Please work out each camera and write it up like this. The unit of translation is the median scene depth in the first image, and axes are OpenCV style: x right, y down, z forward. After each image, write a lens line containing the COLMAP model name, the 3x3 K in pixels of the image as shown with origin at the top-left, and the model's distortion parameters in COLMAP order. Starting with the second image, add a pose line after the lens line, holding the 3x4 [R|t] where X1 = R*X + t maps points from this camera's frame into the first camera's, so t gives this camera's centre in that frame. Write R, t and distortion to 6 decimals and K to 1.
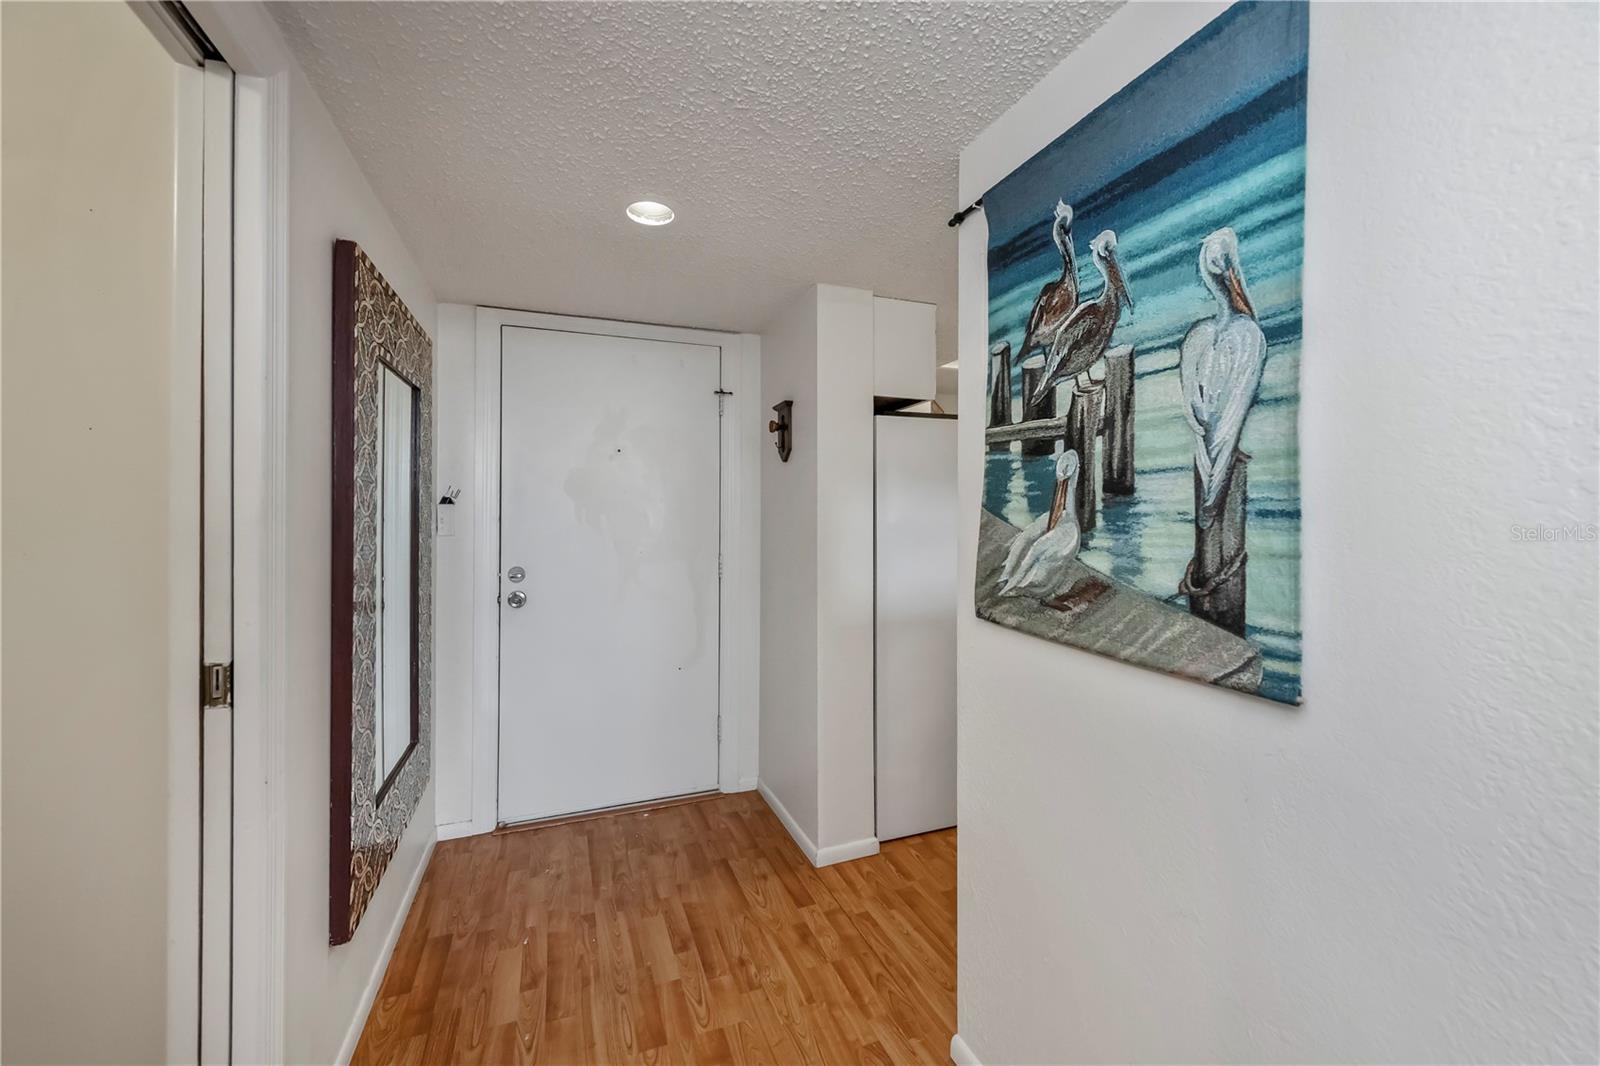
lens RADIAL K [[633.2, 0, 792.1], [0, 633.2, 519.8], [0, 0, 1]] dist [-0.004078, -0.000668]
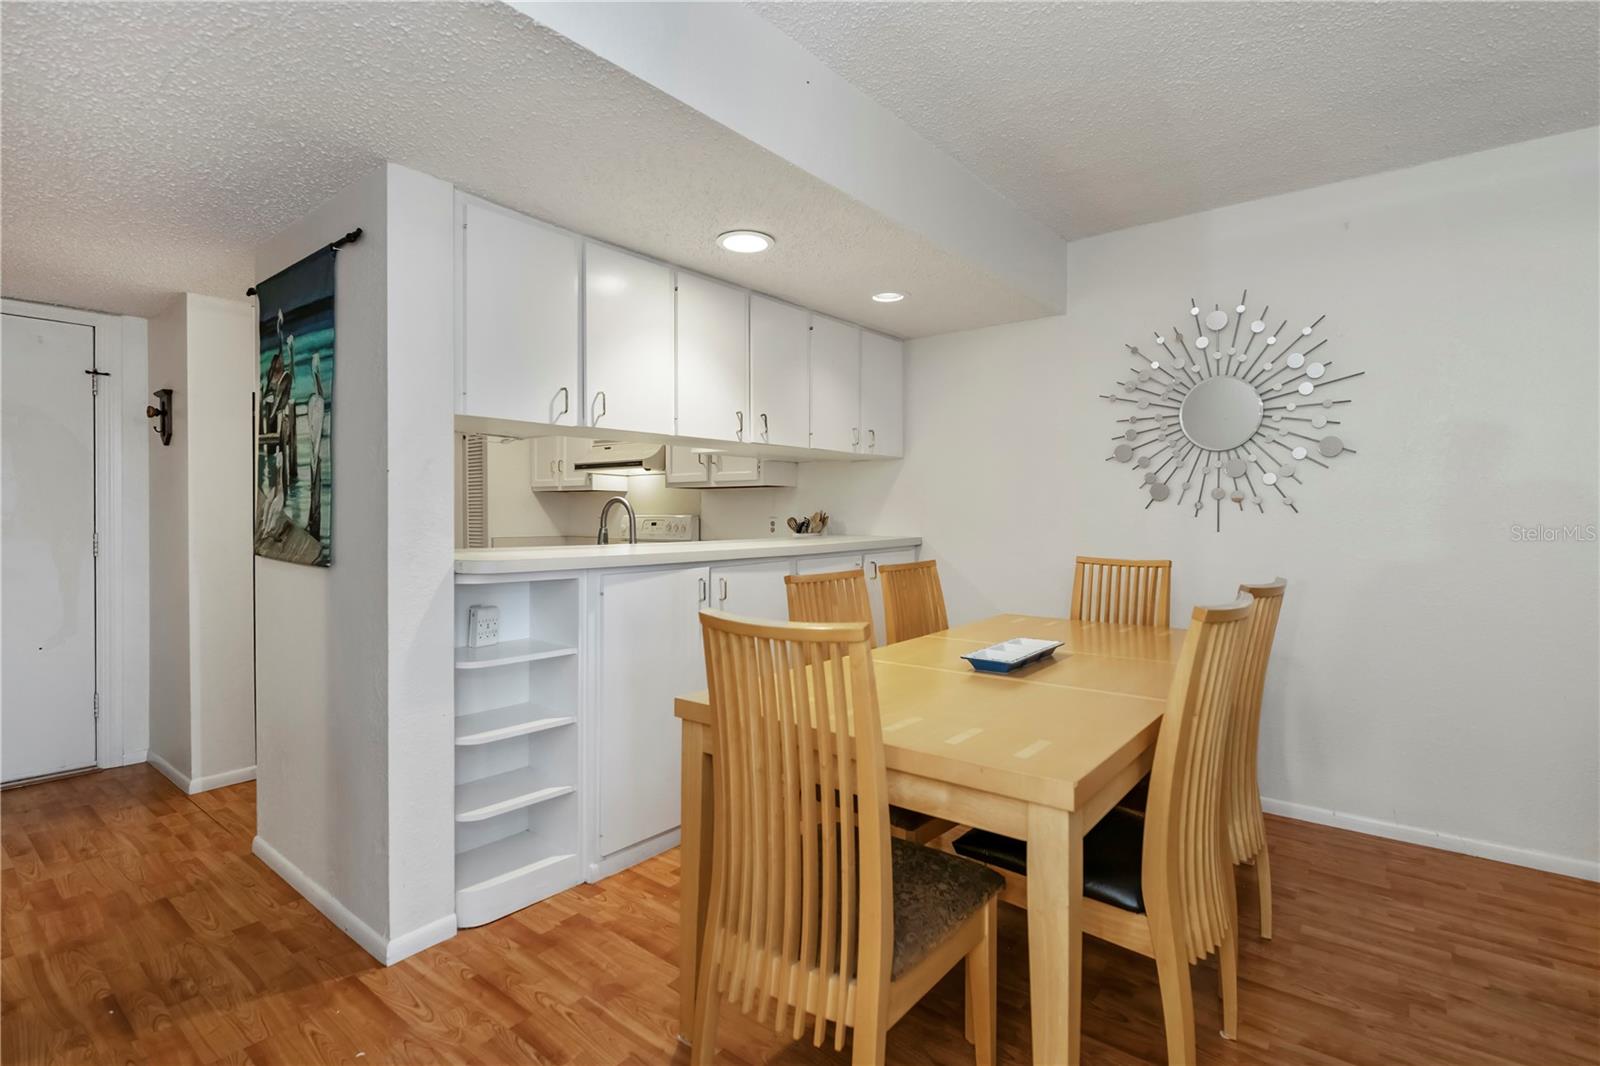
lens RADIAL K [[766.1, 0, 804.2], [0, 766.1, 533.7], [0, 0, 1]] dist [-0.003679, -0.000675]
pose [[0.856755, -0.006387, 0.515684, 0.594872], [-0.002680, 0.999855, 0.016836, 0.082228], [-0.515717, -0.015807, 0.856613, -1.637238]]
